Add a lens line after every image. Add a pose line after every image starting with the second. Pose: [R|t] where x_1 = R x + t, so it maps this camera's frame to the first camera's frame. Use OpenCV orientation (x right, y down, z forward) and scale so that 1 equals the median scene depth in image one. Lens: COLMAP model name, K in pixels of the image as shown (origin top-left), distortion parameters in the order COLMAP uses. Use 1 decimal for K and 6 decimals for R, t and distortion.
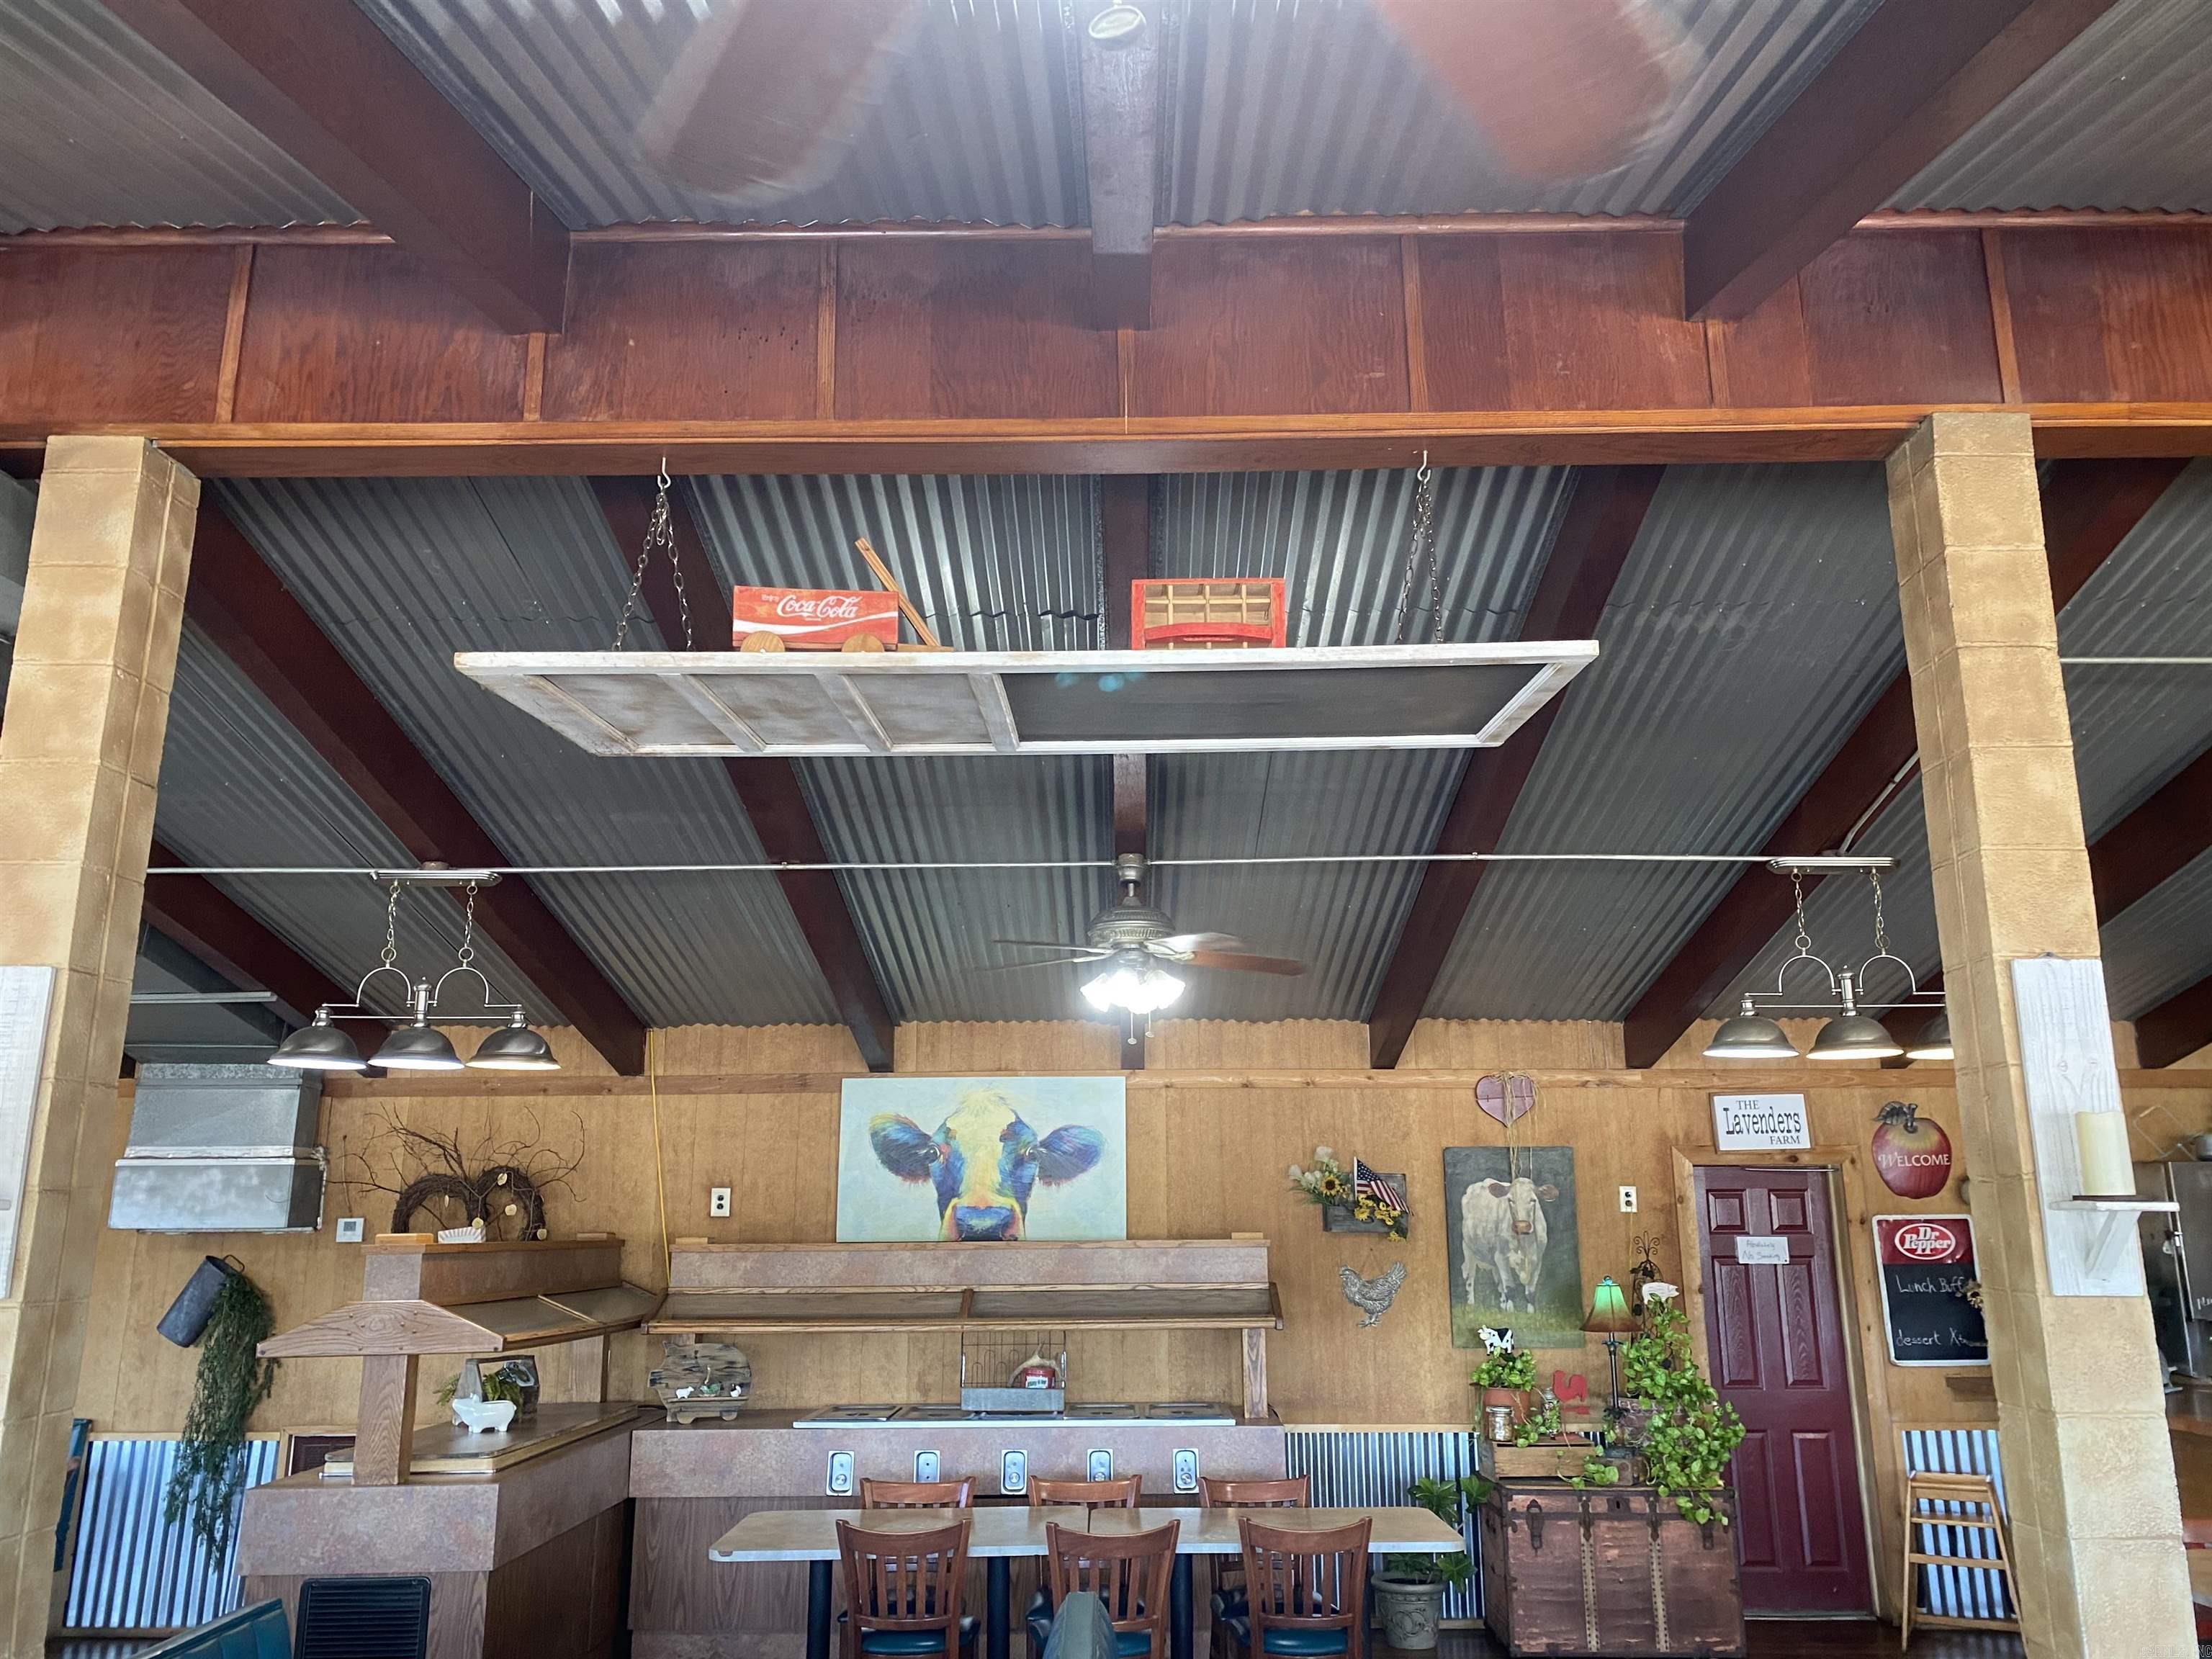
lens RADIAL K [[1665.9, 0, 1118.0], [0, 1665.9, 823.8], [0, 0, 1]] dist [0.010118, -0.005202]
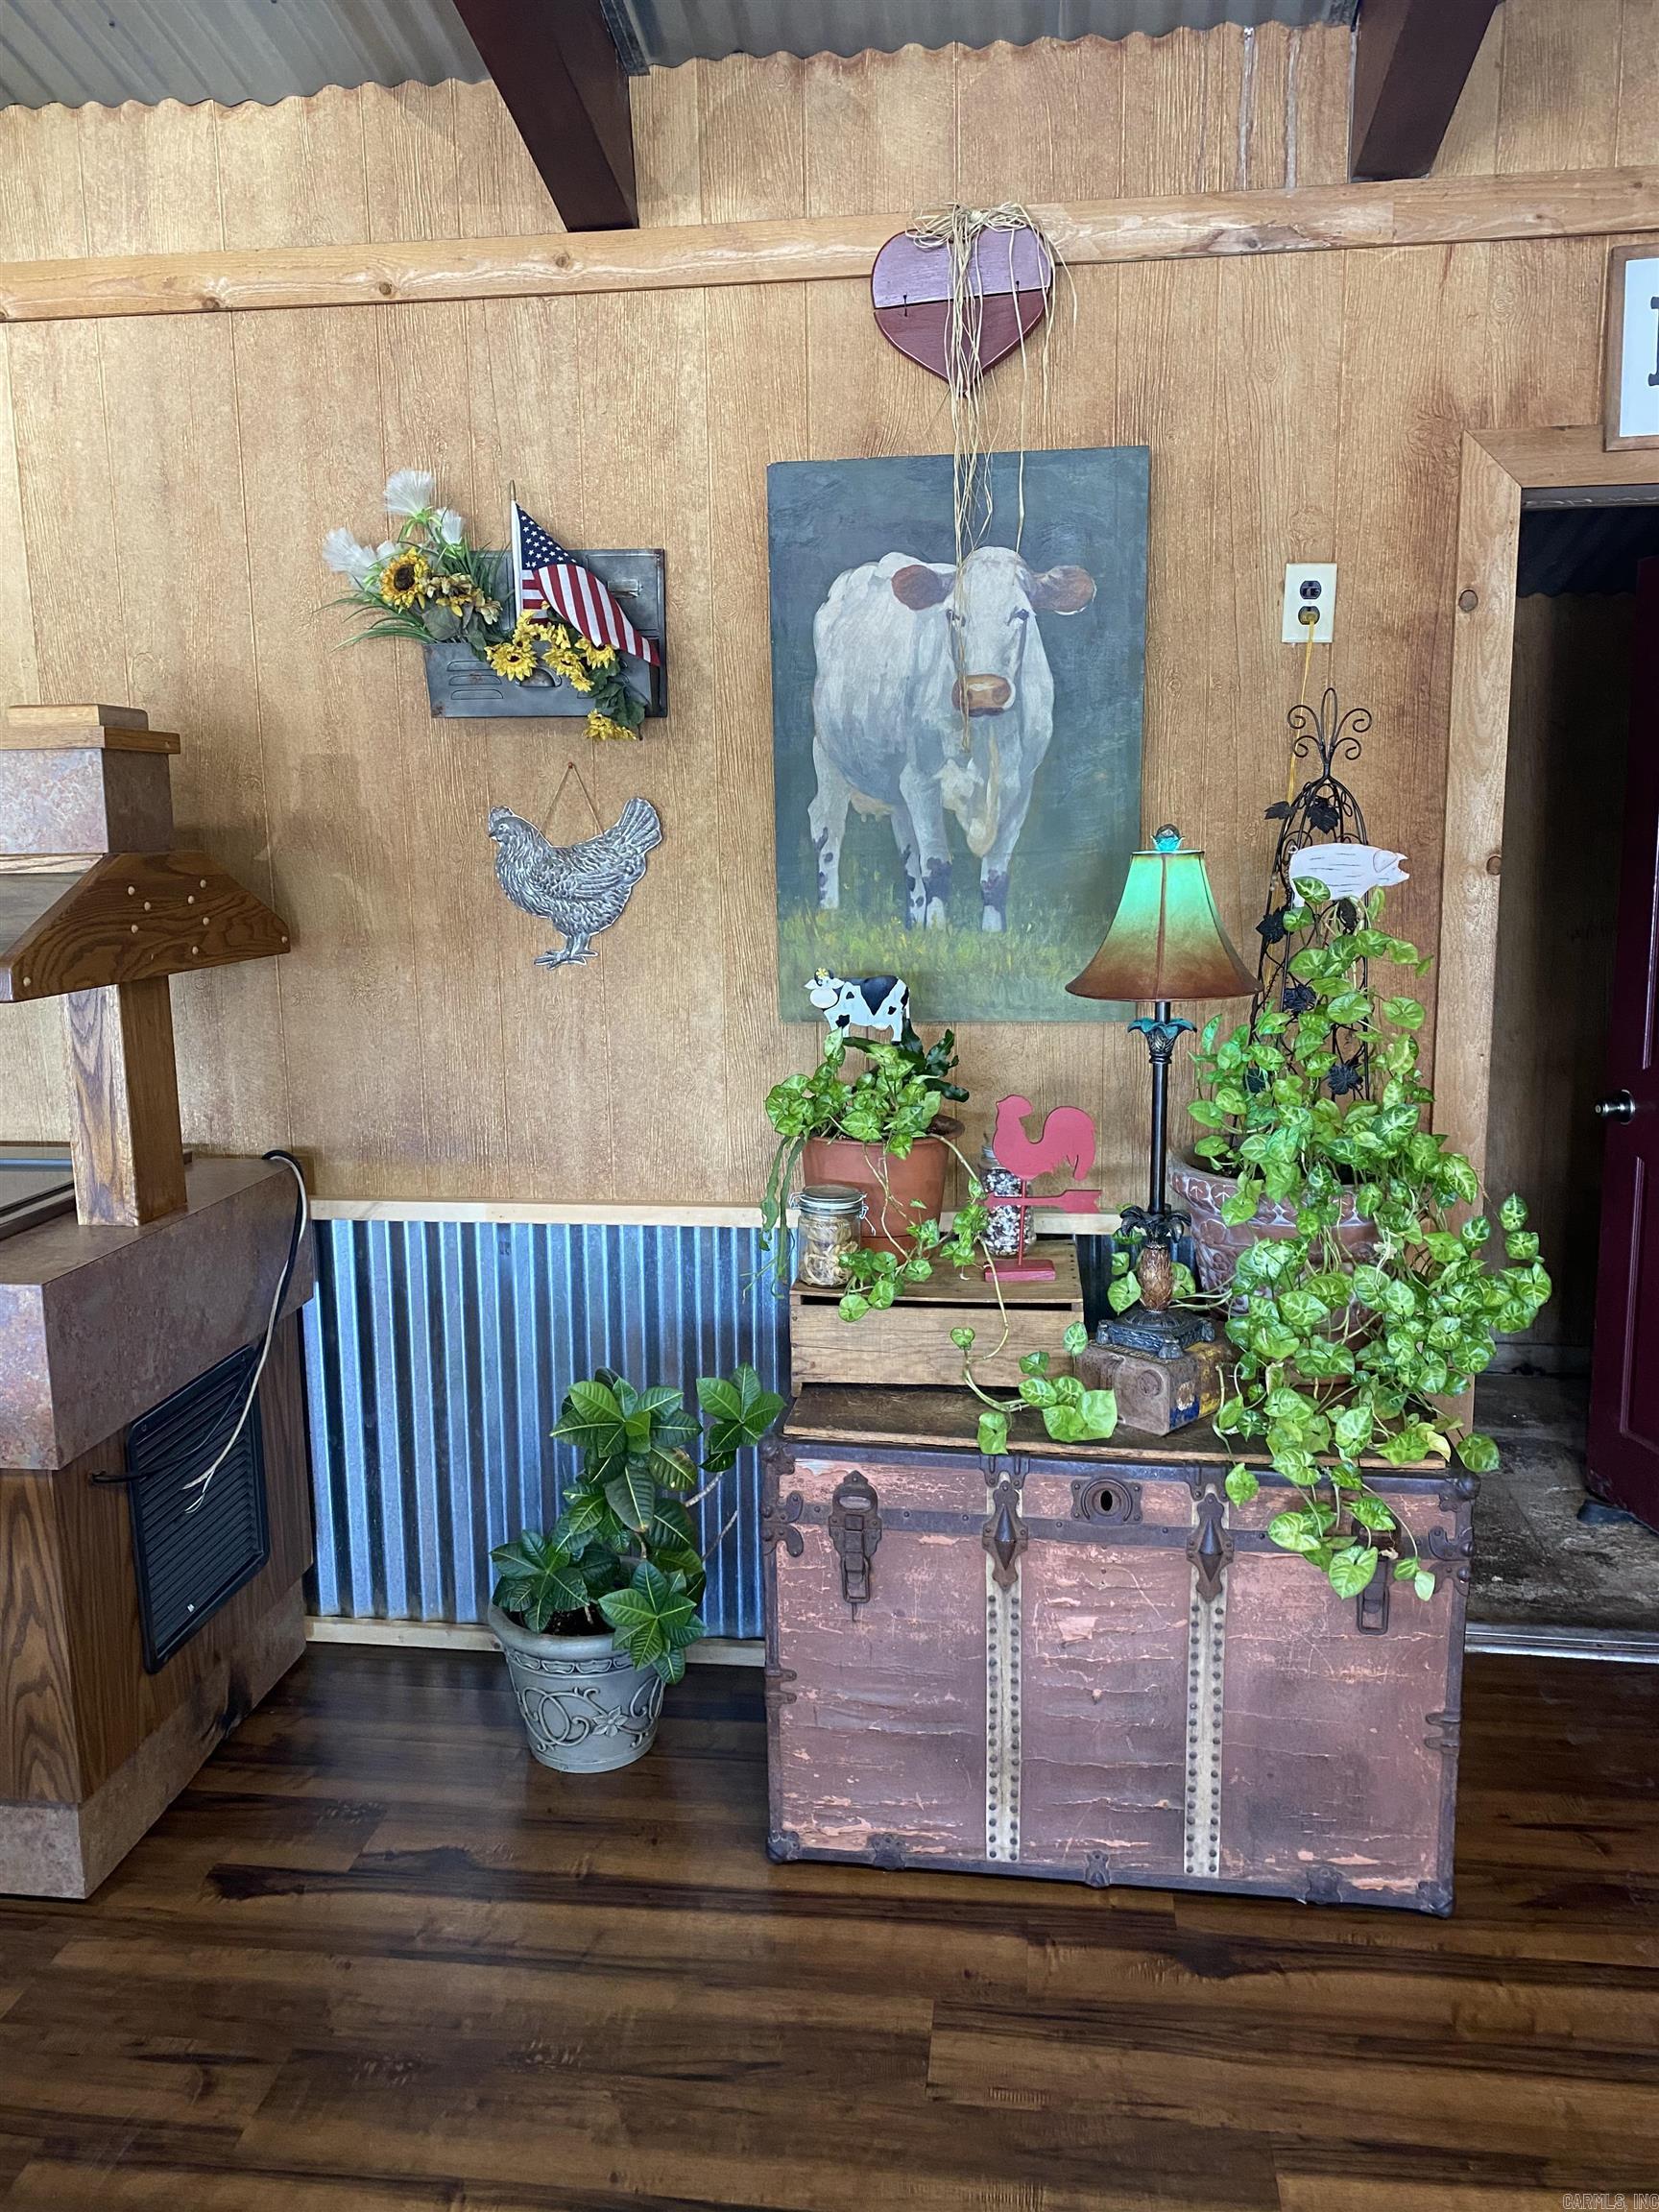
lens RADIAL K [[1665.9, 0, 818.2], [0, 1665.9, 1098.1], [0, 0, 1]] dist [0.010118, -0.005202]
pose [[0.991480, 0.011792, -0.129723, 0.257891], [0.041092, 0.916726, 0.397398, 0.182150], [0.123606, -0.399343, 0.908431, 0.655979]]
